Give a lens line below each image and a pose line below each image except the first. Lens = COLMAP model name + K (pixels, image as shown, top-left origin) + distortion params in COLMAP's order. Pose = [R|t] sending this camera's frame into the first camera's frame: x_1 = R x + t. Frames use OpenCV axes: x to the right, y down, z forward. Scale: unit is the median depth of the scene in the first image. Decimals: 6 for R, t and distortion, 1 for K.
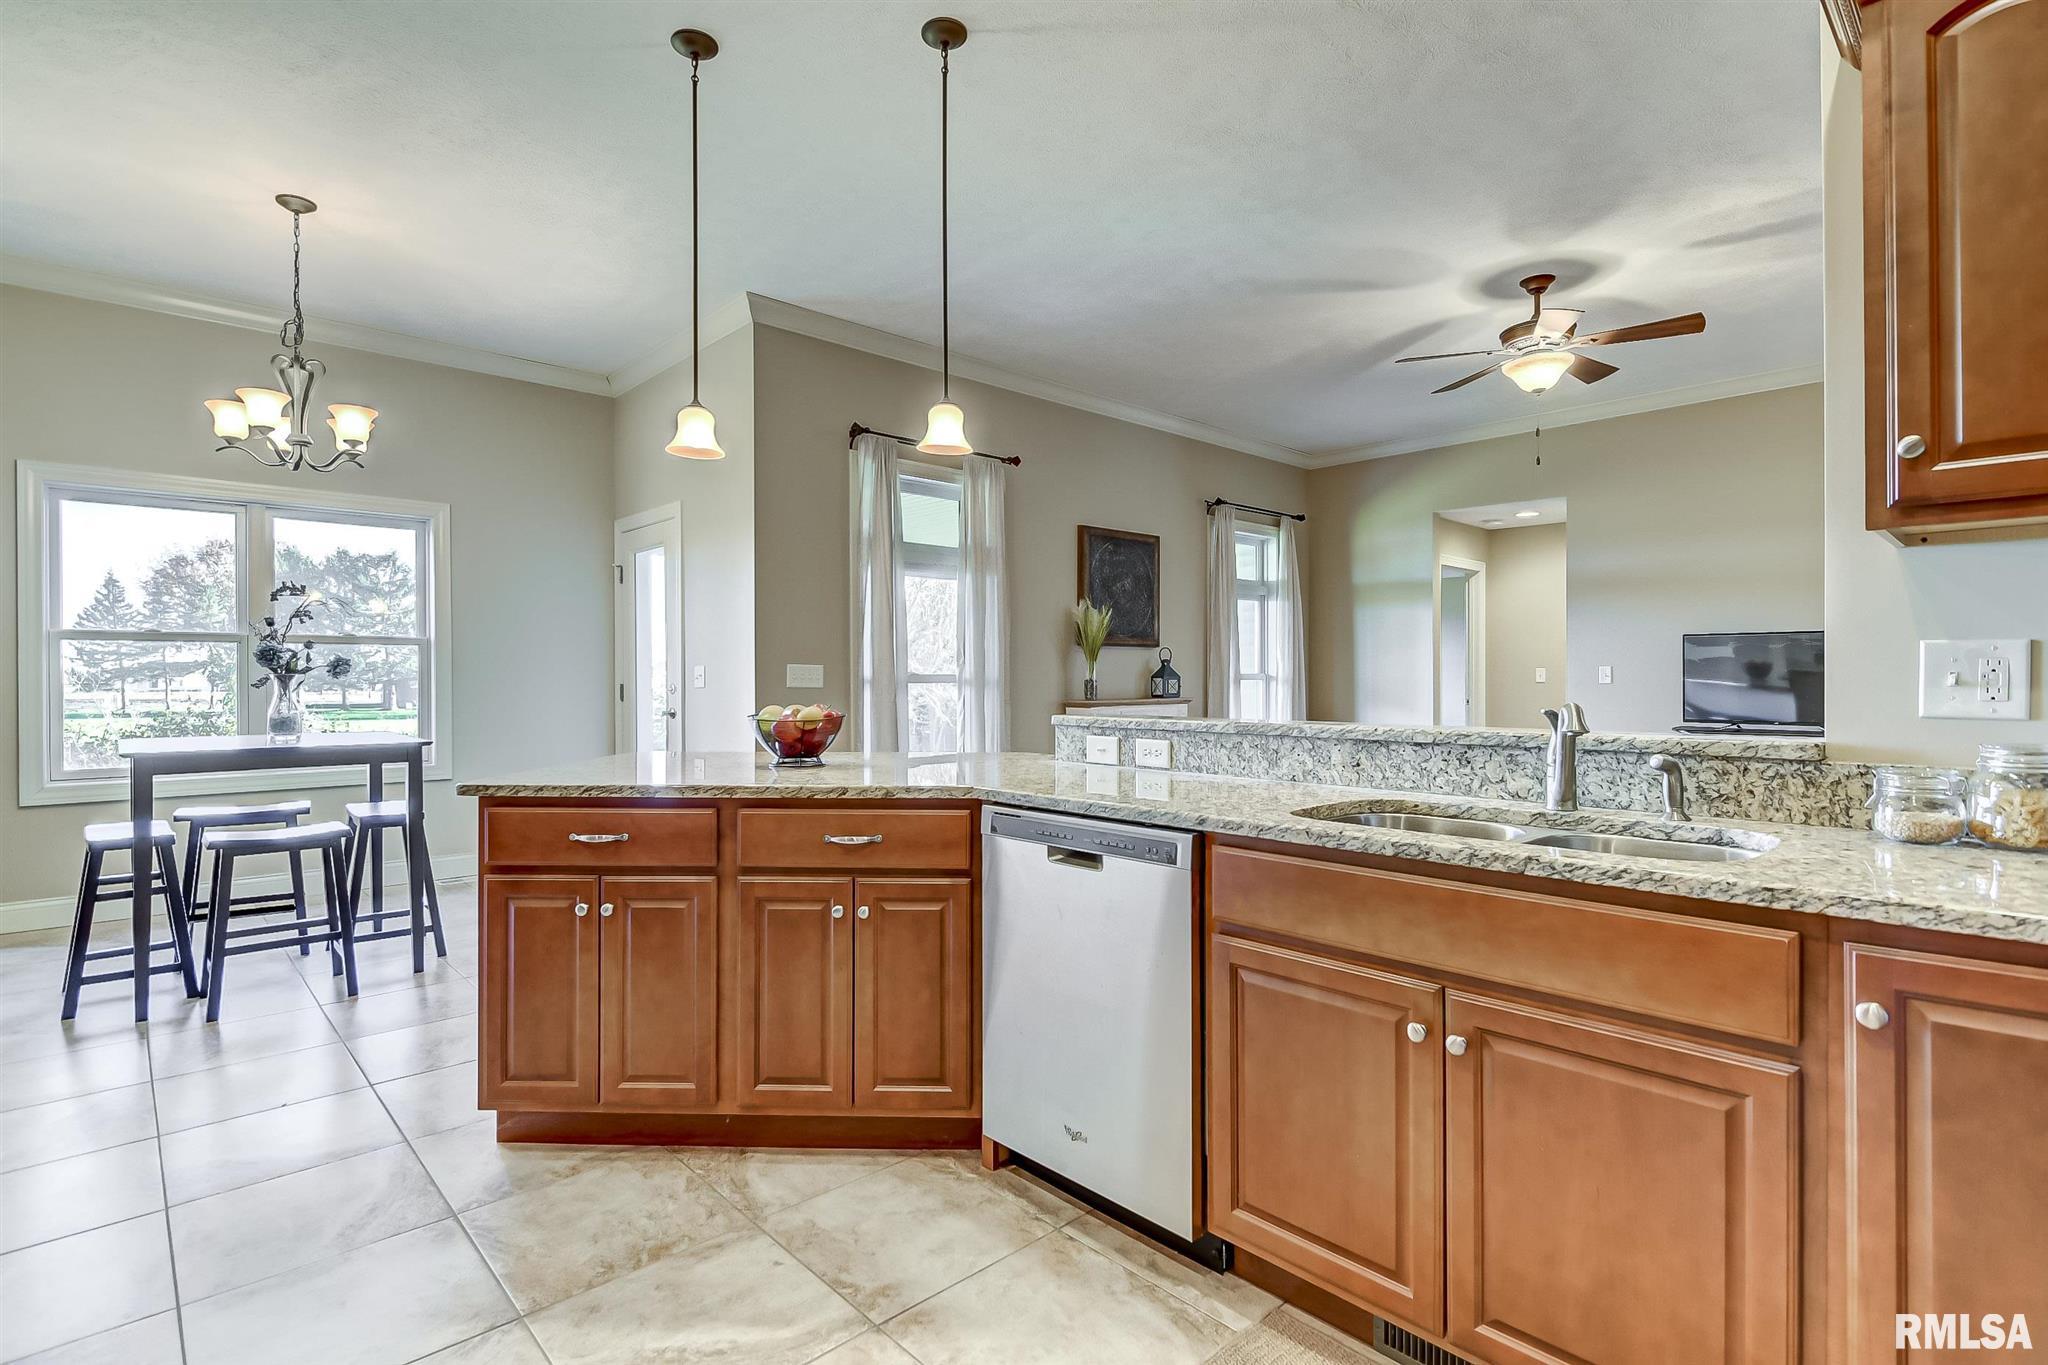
lens RADIAL K [[980.0, 0, 1014.9], [0, 980.0, 681.0], [0, 0, 1]] dist [0.012709, -0.010706]
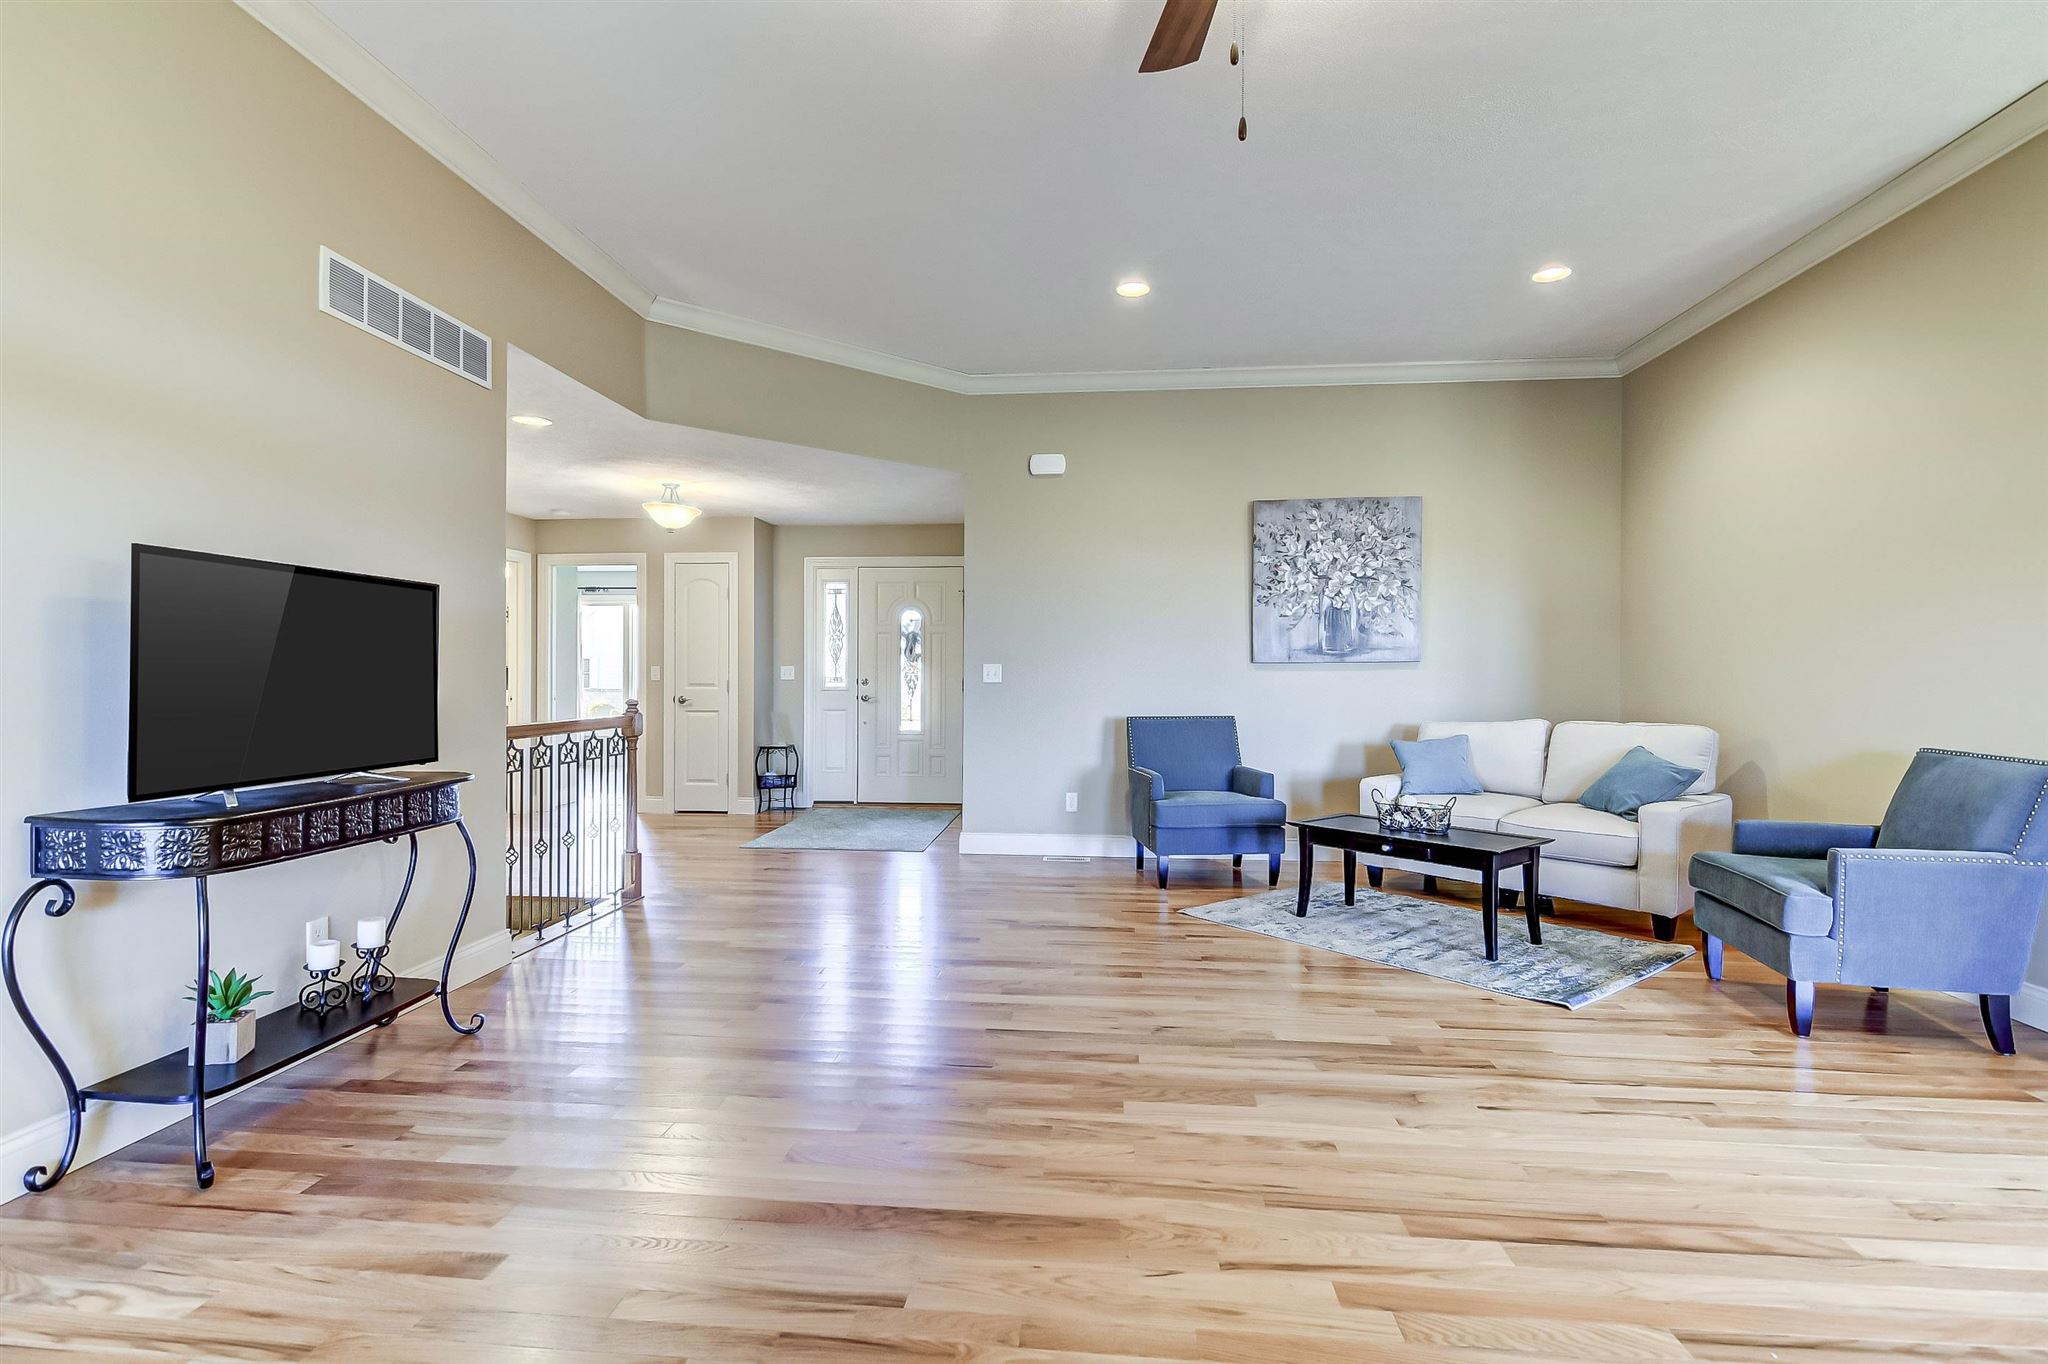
lens RADIAL K [[980.0, 0, 1016.0], [0, 980.0, 675.0], [0, 0, 1]] dist [0.012709, -0.010706]
pose [[-0.665175, -0.000888, 0.746687, 0.460352], [0.000695, 0.999998, 0.001807, -0.004543], [-0.746687, 0.001721, -0.665174, 2.119692]]
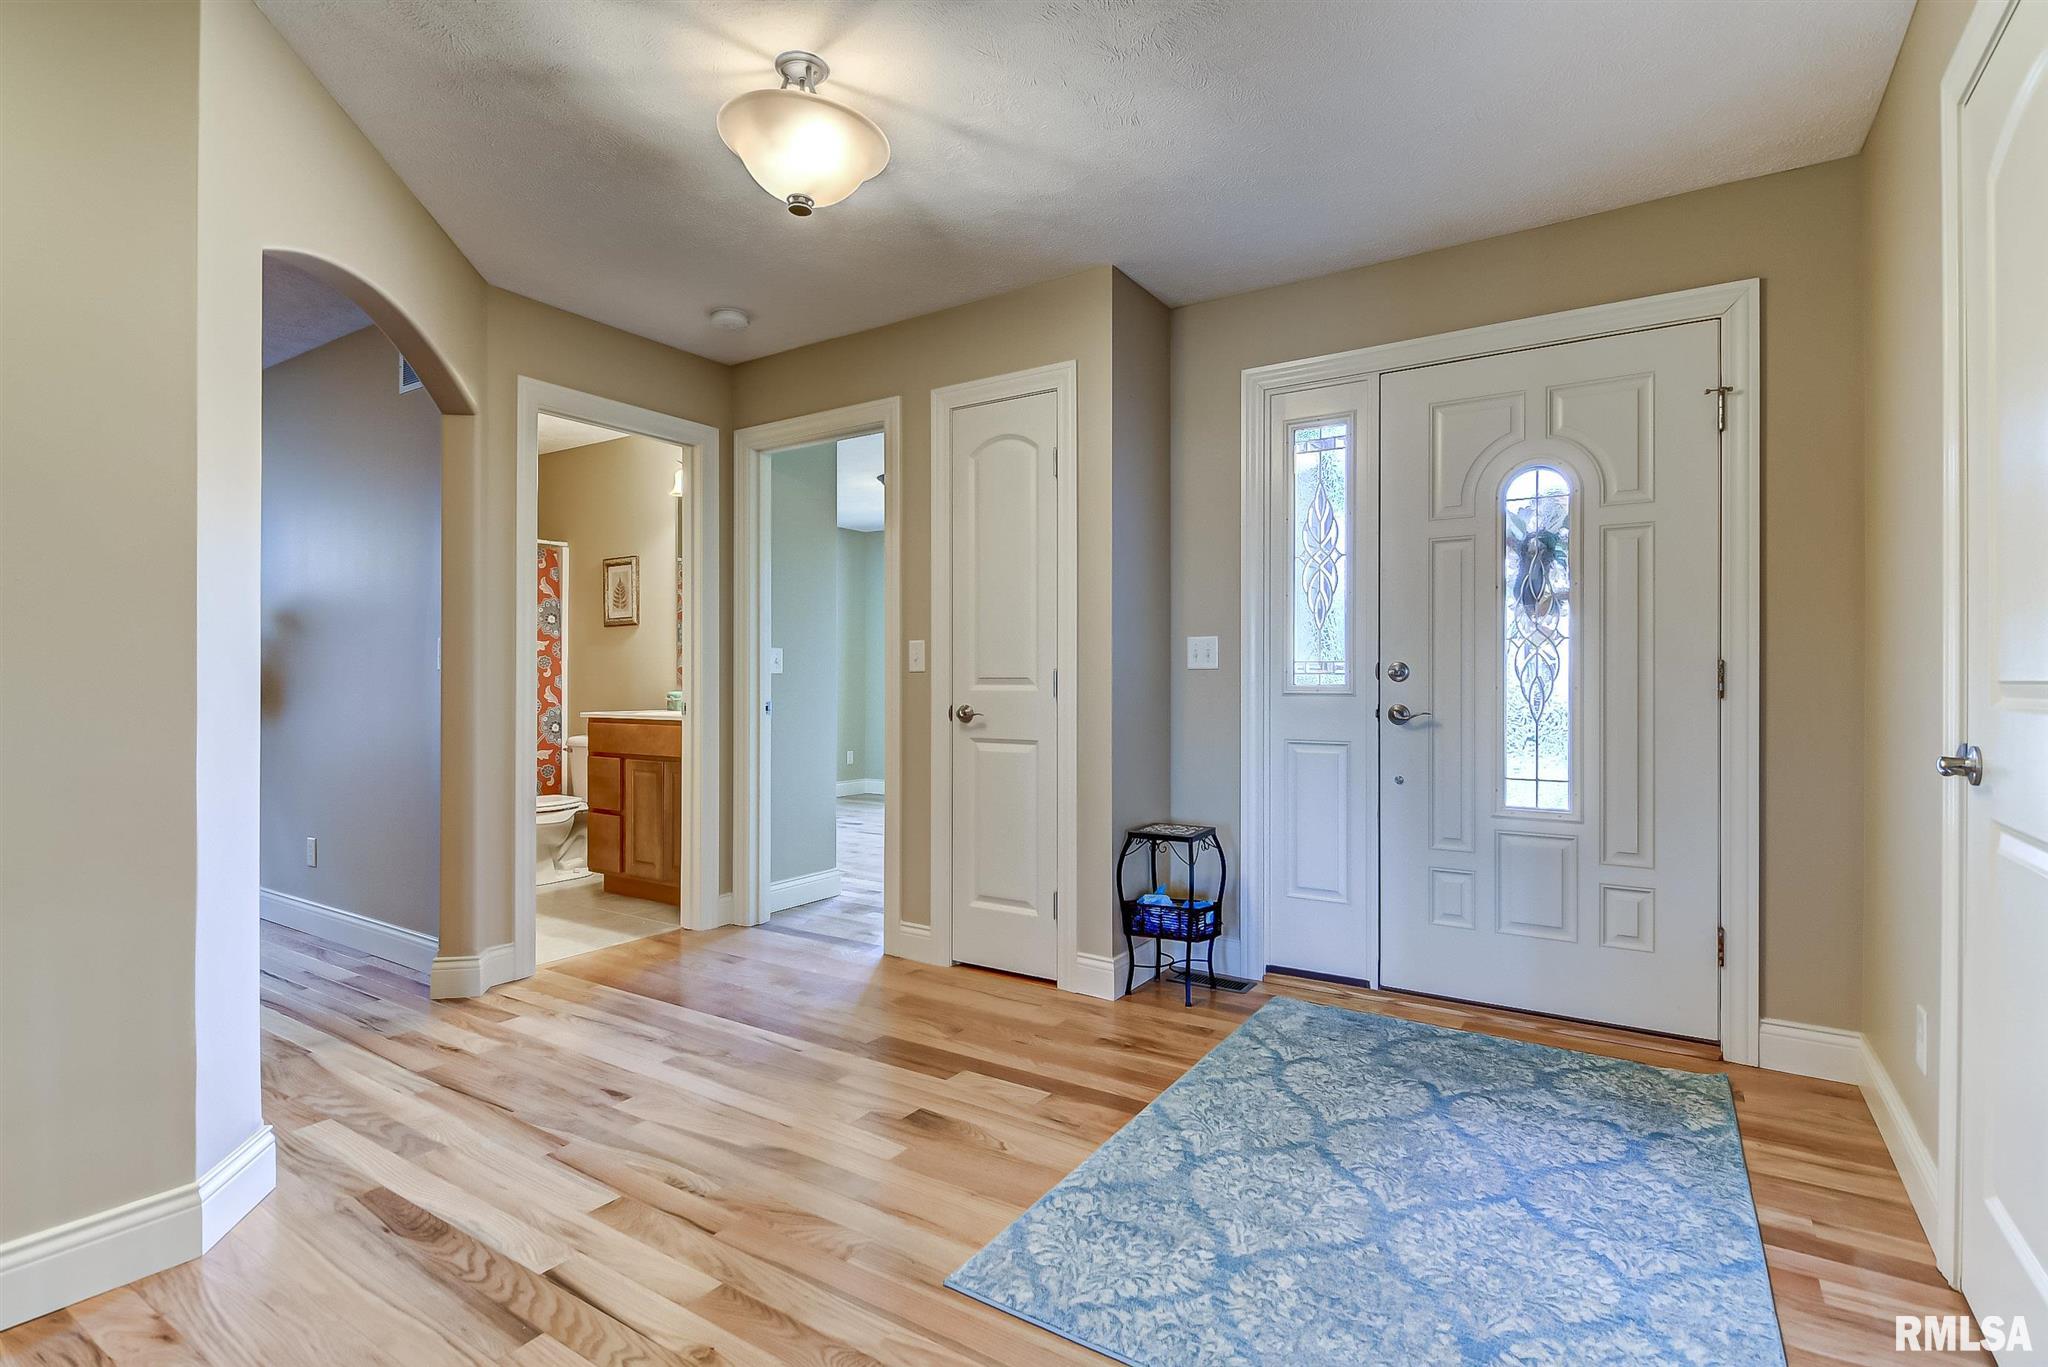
lens RADIAL K [[980.0, 0, 1018.7], [0, 980.0, 688.7], [0, 0, 1]] dist [0.012709, -0.010706]
pose [[-0.233515, -0.004999, 0.972340, 1.899941], [0.003145, 0.999978, 0.005896, 0.030130], [-0.972348, 0.004434, -0.233494, 1.228753]]
